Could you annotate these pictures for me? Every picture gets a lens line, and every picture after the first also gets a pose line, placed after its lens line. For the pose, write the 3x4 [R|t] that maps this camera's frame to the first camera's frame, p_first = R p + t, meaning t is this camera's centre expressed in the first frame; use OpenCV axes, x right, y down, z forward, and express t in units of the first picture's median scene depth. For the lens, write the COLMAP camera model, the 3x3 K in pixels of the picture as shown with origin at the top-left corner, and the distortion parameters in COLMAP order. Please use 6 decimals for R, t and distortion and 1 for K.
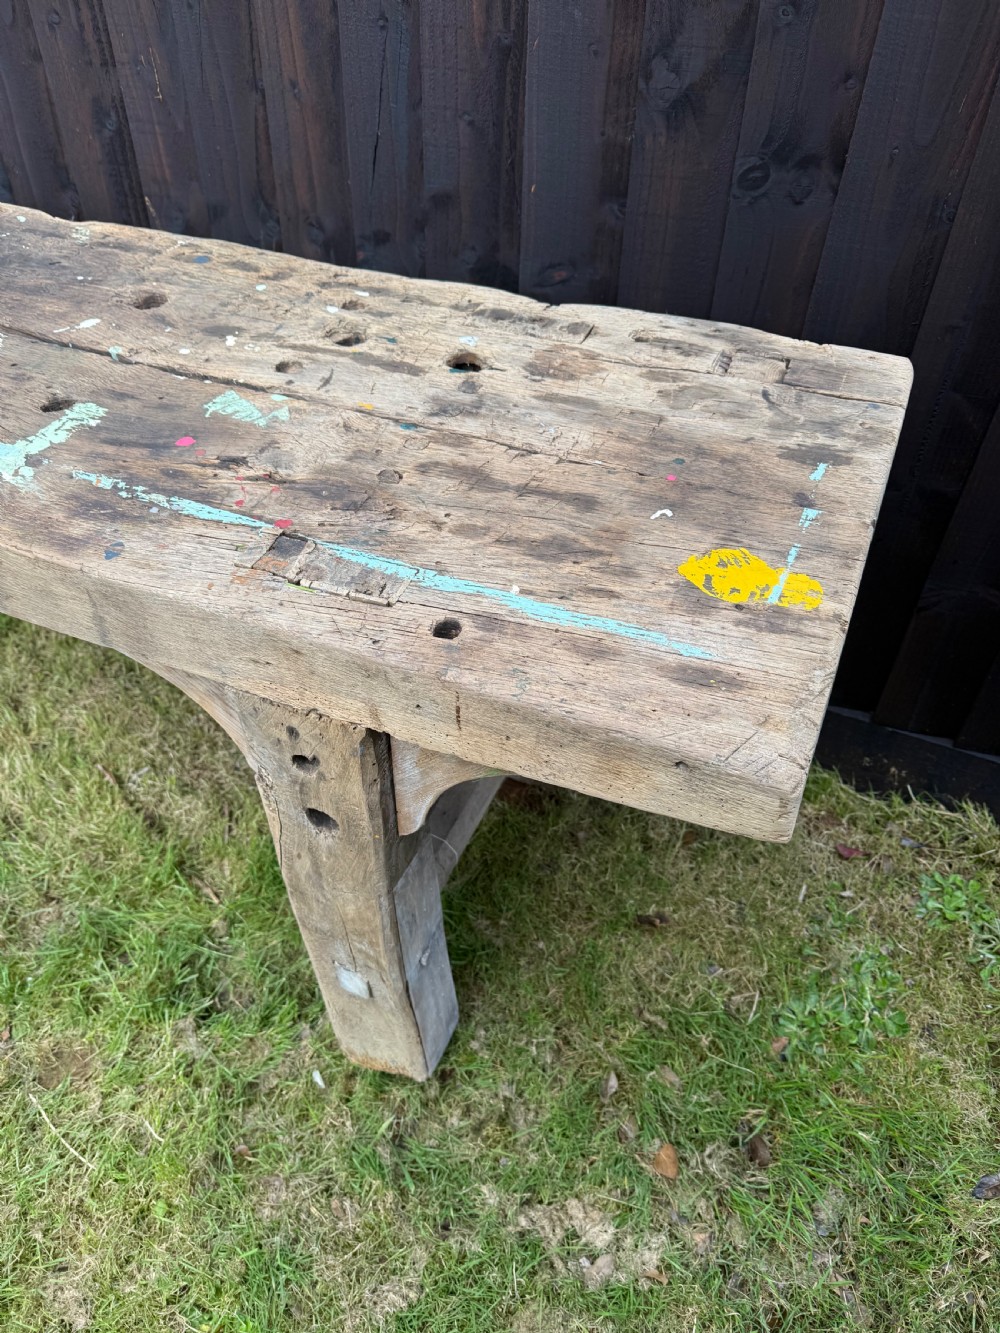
lens RADIAL K [[951.9, 0, 500.7], [0, 951.9, 672.1], [0, 0, 1]] dist [0.022113, -0.032620]
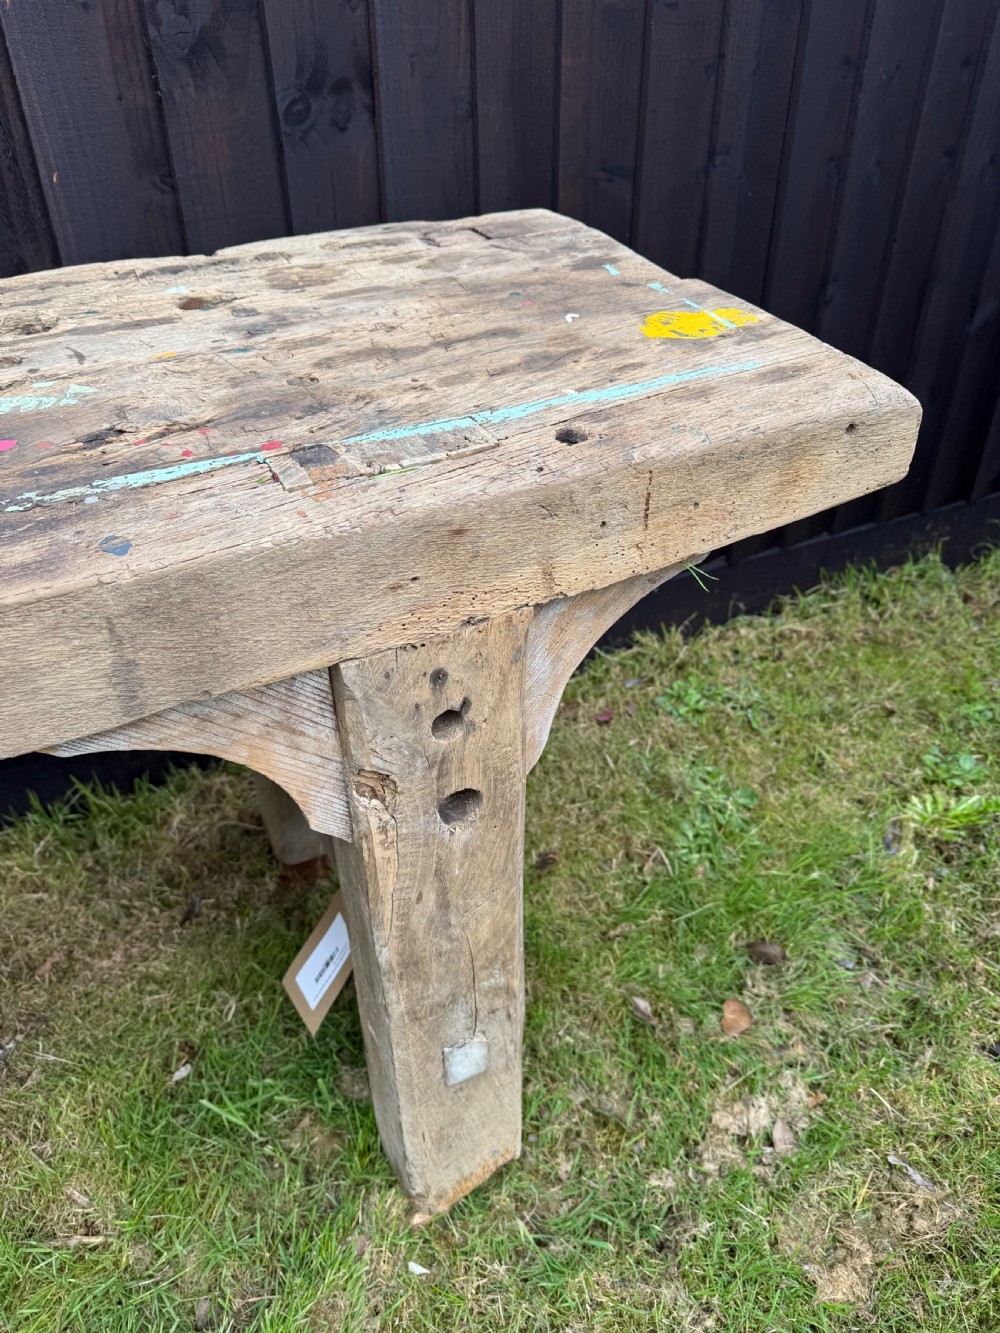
lens RADIAL K [[951.9, 0, 500.7], [0, 951.9, 672.1], [0, 0, 1]] dist [0.022113, -0.032620]
pose [[0.641160, -0.456386, 0.616948, -0.519076], [0.545346, 0.836589, 0.052117, 0.038002], [-0.539917, 0.303035, 0.785276, 0.303943]]
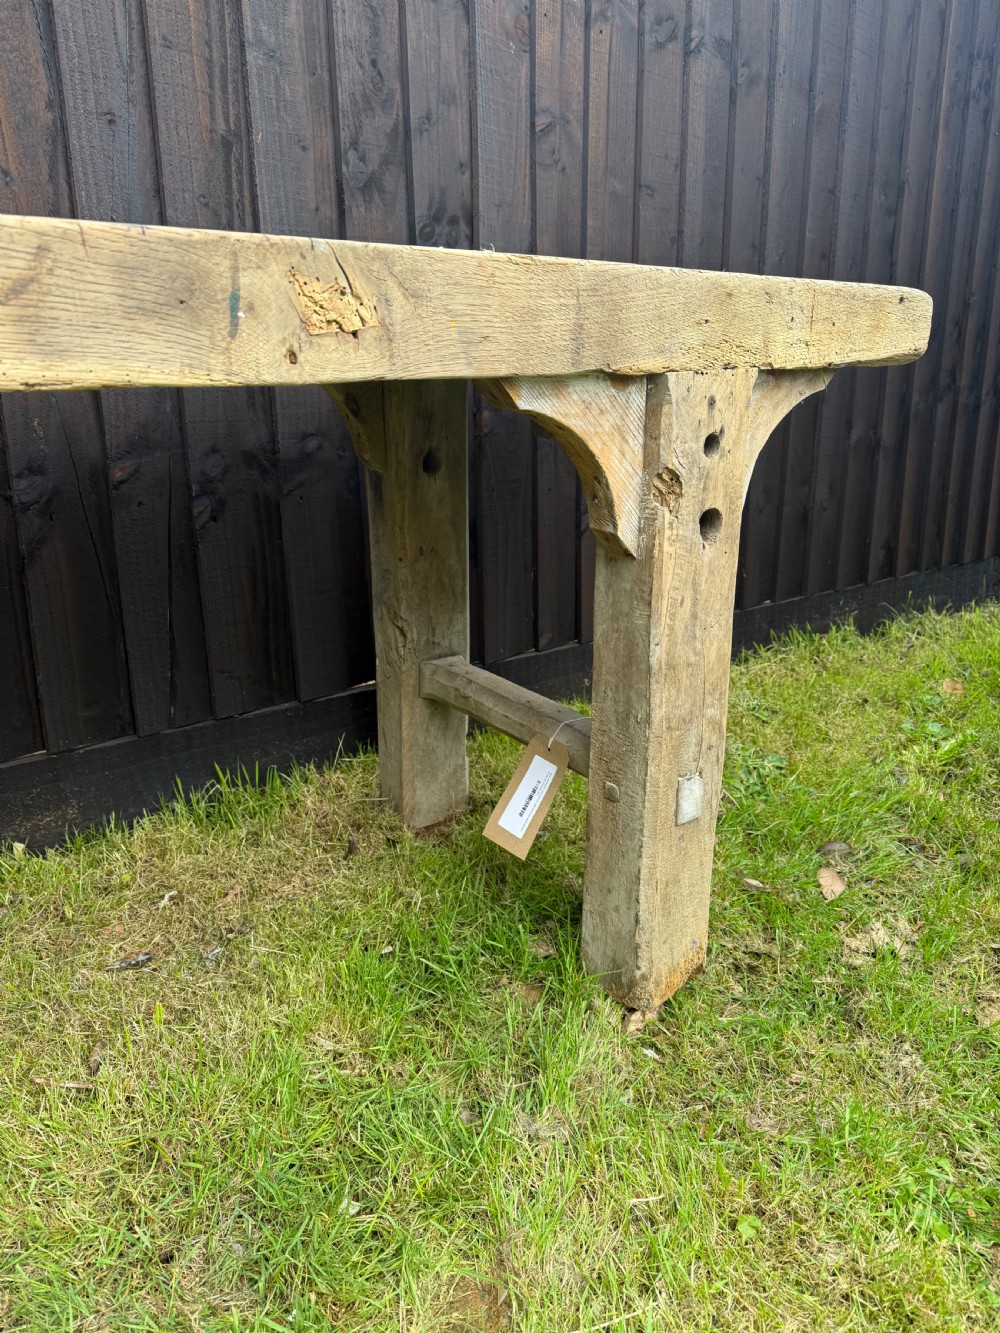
lens RADIAL K [[942.4, 0, 498.6], [0, 942.4, 669.0], [0, 0, 1]] dist [0.105349, -0.171218]
pose [[0.492963, -0.274570, 0.825590, -1.117329], [0.618057, 0.778374, -0.110177, 0.226766], [-0.612367, 0.564575, 0.553409, 0.556982]]
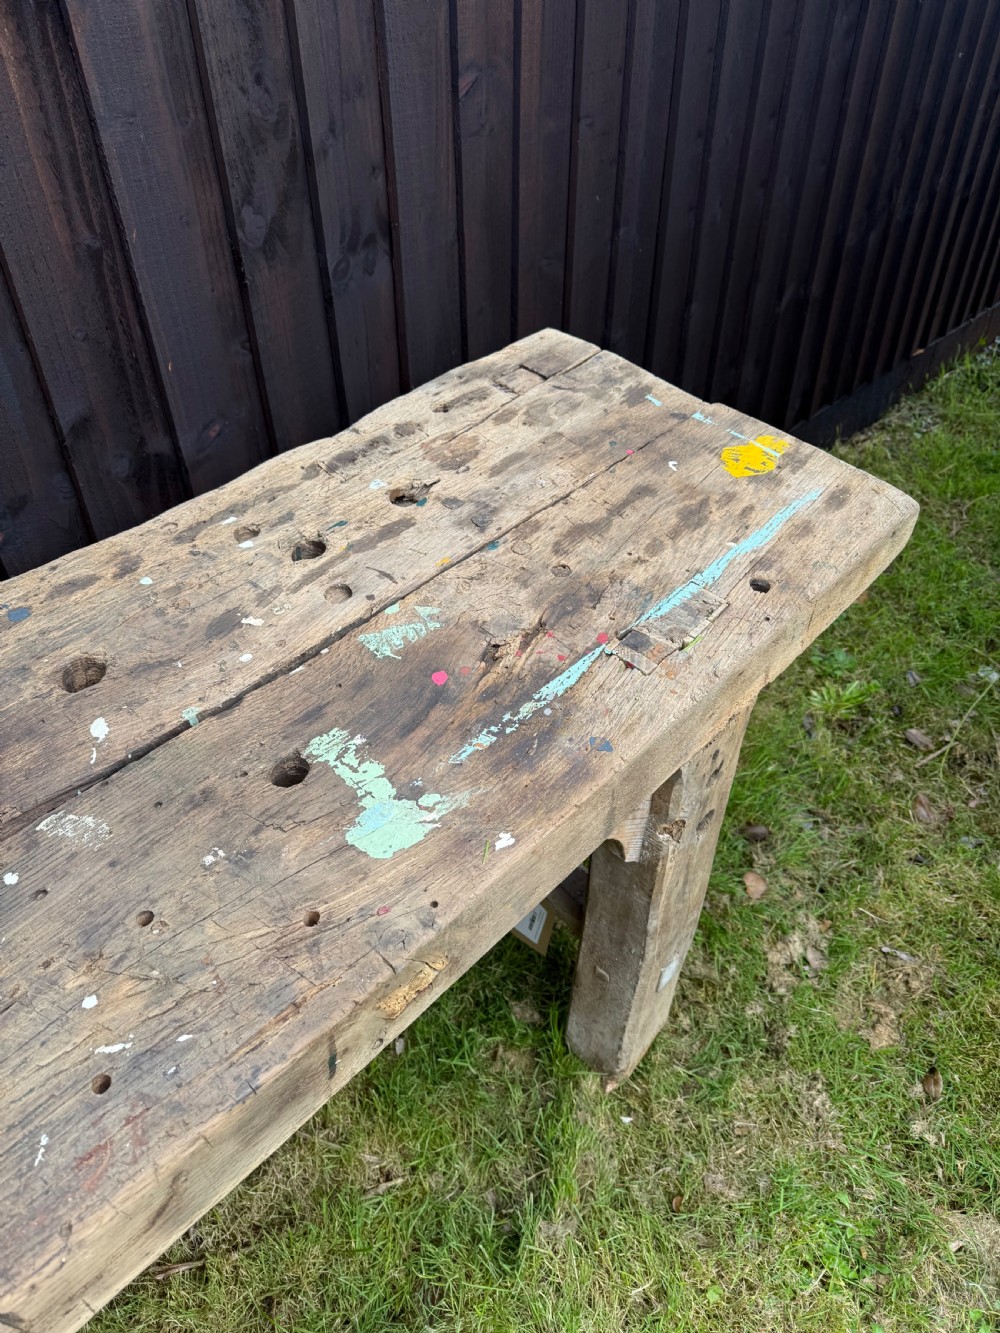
lens RADIAL K [[942.4, 0, 498.6], [0, 942.4, 669.0], [0, 0, 1]] dist [0.105349, -0.171218]
pose [[0.352320, -0.637280, 0.685379, -0.850680], [0.657424, 0.689745, 0.303390, -0.441473], [-0.666081, 0.343694, 0.661974, 0.282917]]
